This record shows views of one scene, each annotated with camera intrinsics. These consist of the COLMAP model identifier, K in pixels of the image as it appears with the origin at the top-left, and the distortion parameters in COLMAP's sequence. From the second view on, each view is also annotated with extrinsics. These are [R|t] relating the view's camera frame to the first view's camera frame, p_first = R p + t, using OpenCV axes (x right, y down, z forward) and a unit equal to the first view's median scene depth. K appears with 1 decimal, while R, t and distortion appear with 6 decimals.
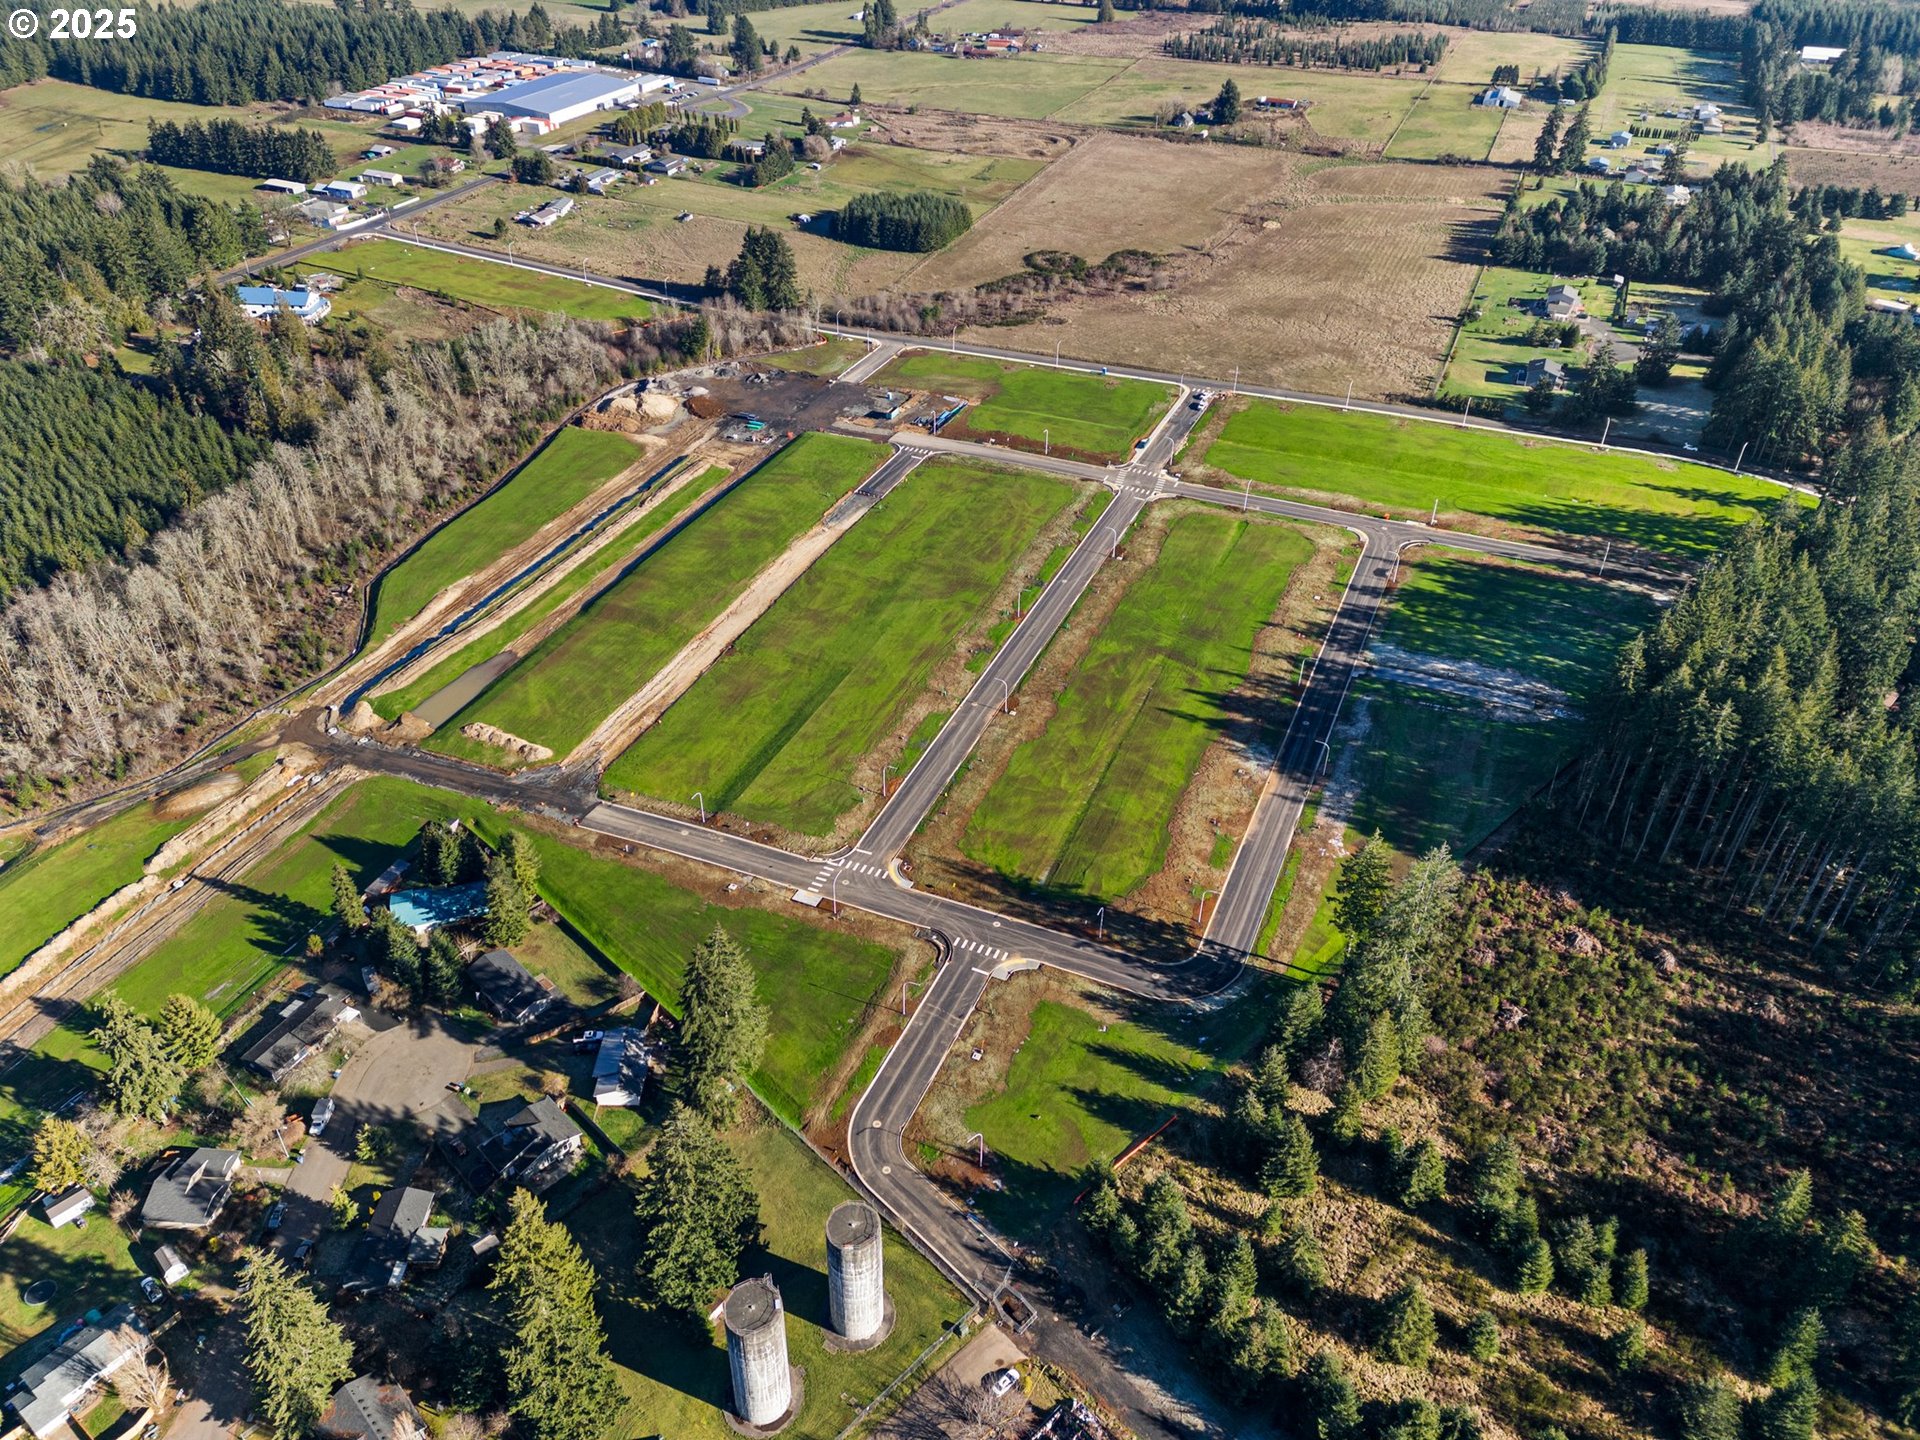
lens RADIAL K [[1393.2, 0, 962.9], [0, 1393.2, 715.5], [0, 0, 1]] dist [0.099899, -0.107940]
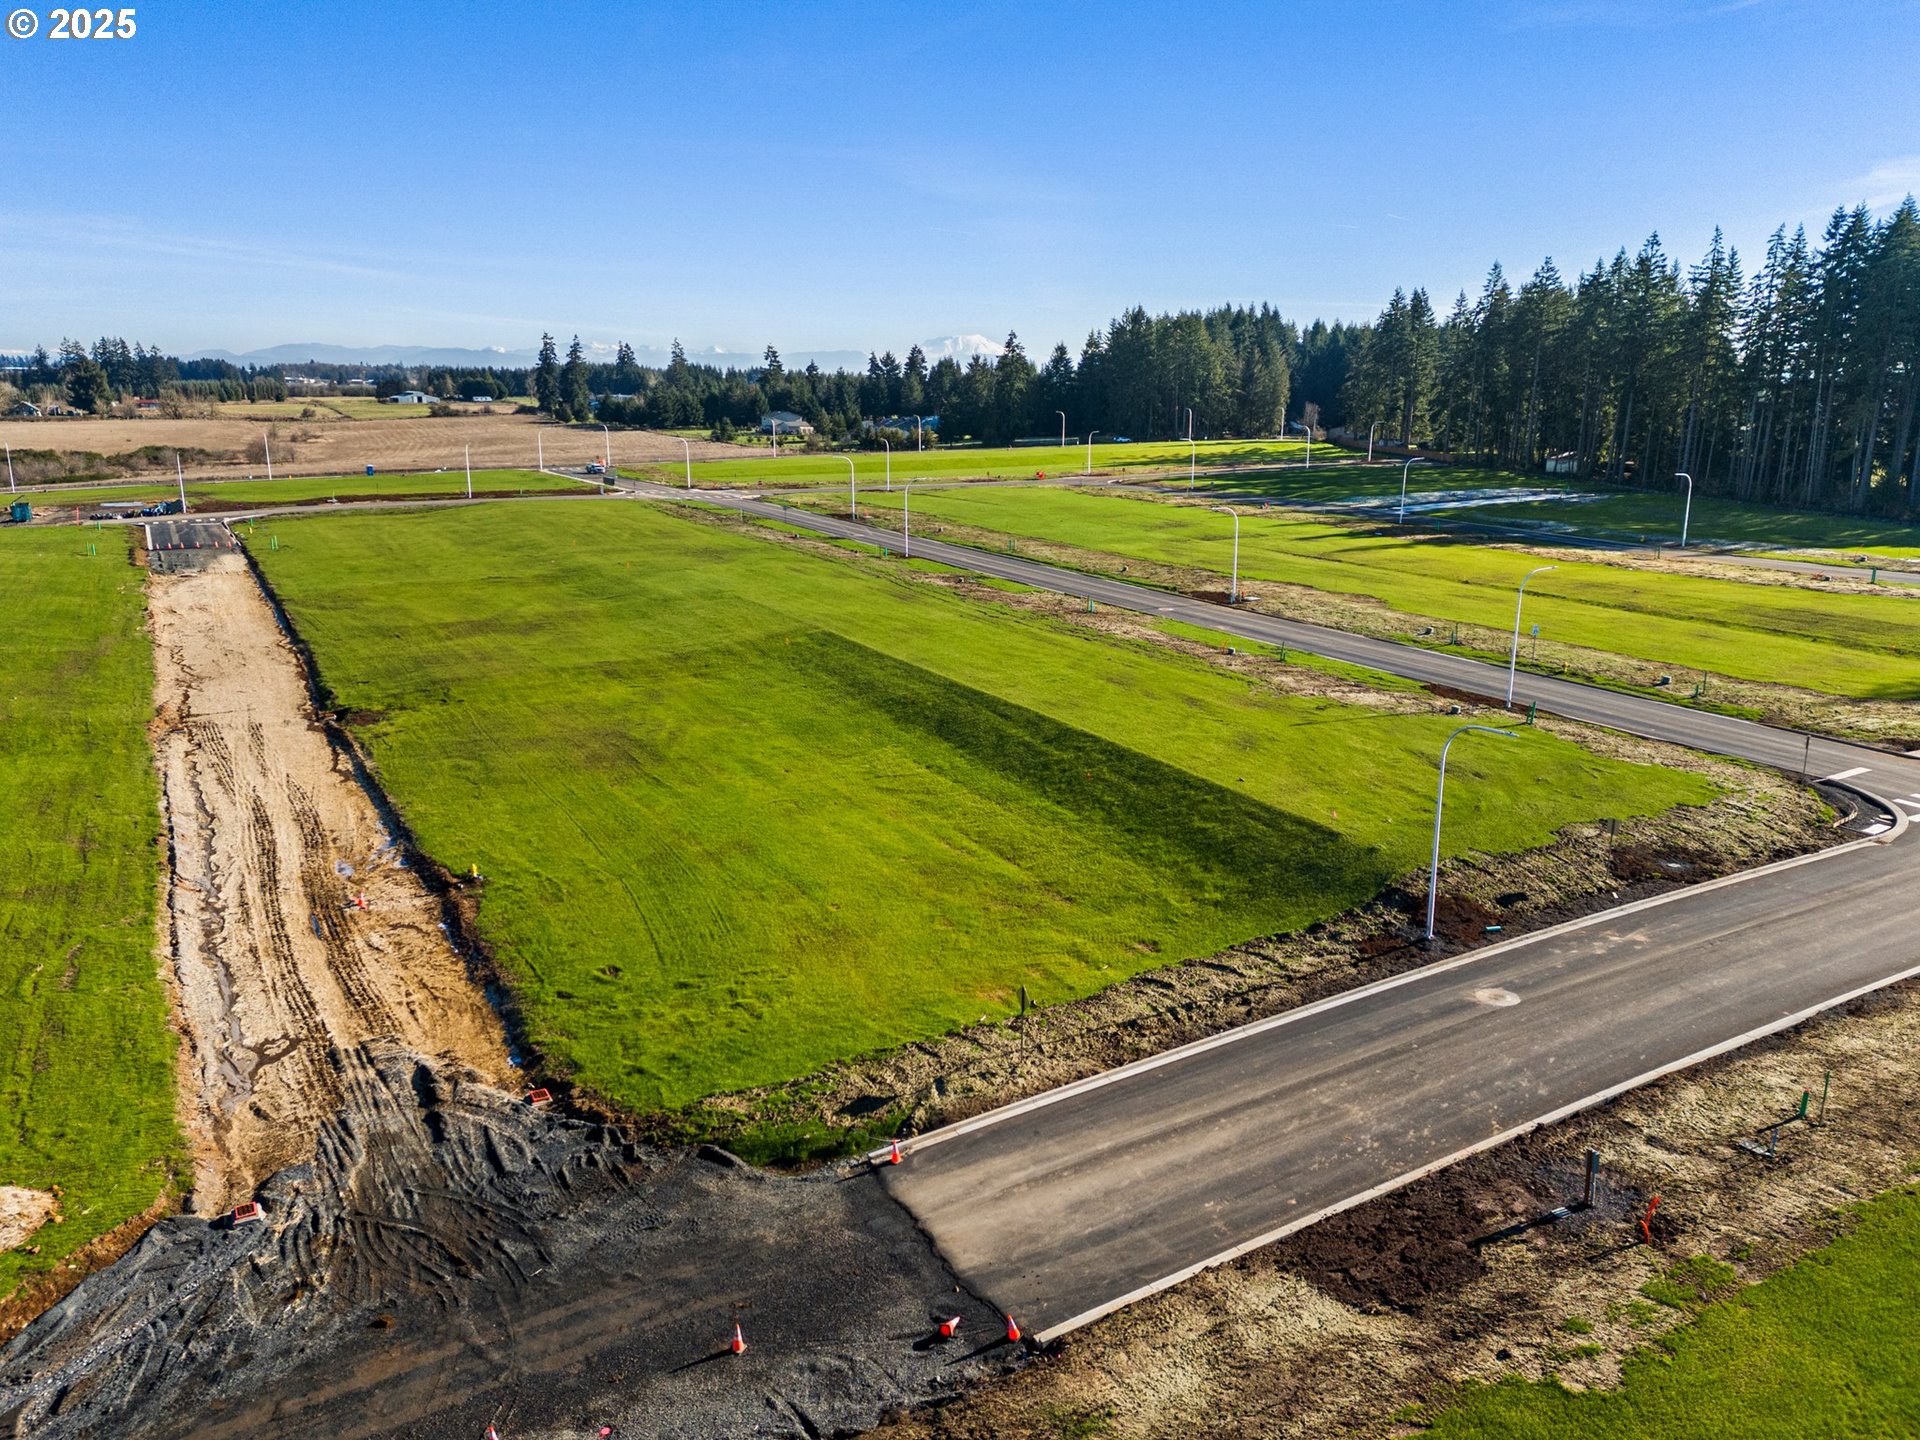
lens RADIAL K [[1397.2, 0, 964.6], [0, 1397.2, 727.5], [0, 0, 1]] dist [0.069849, -0.058186]
pose [[0.600370, -0.204055, 0.773251, -0.252219], [0.470431, 0.872029, -0.135131, 0.034802], [-0.646723, 0.444890, 0.619534, 0.652536]]
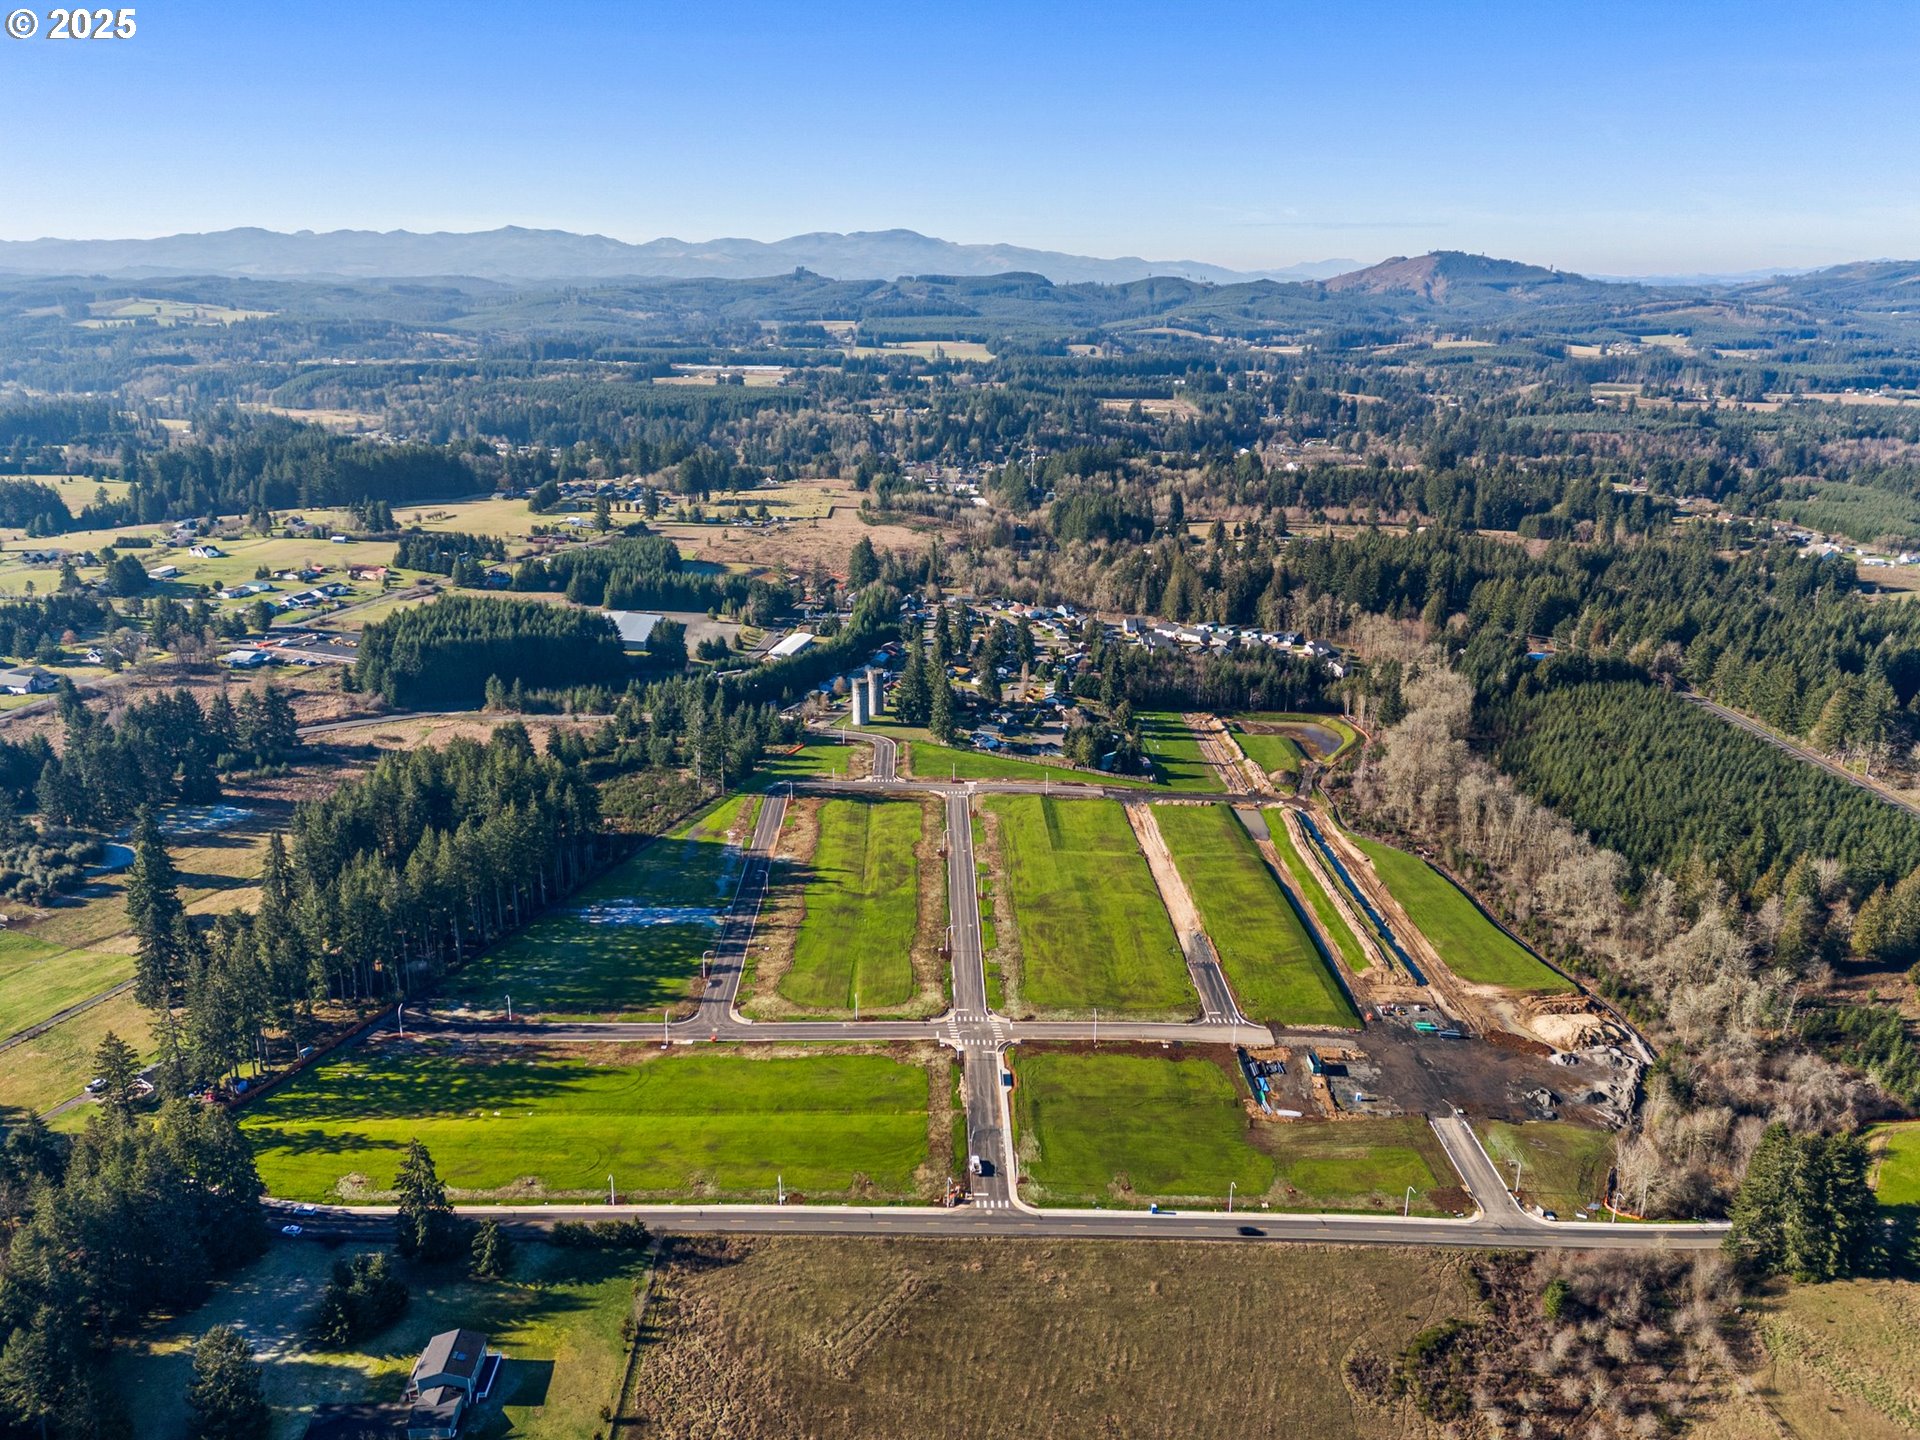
lens RADIAL K [[1388.2, 0, 967.1], [0, 1388.2, 717.4], [0, 0, 1]] dist [0.100152, -0.096484]
pose [[-0.905730, 0.102277, -0.411331, 0.502087], [-0.269240, 0.610684, 0.744698, -1.003289], [0.327358, 0.785242, -0.525577, 1.354721]]
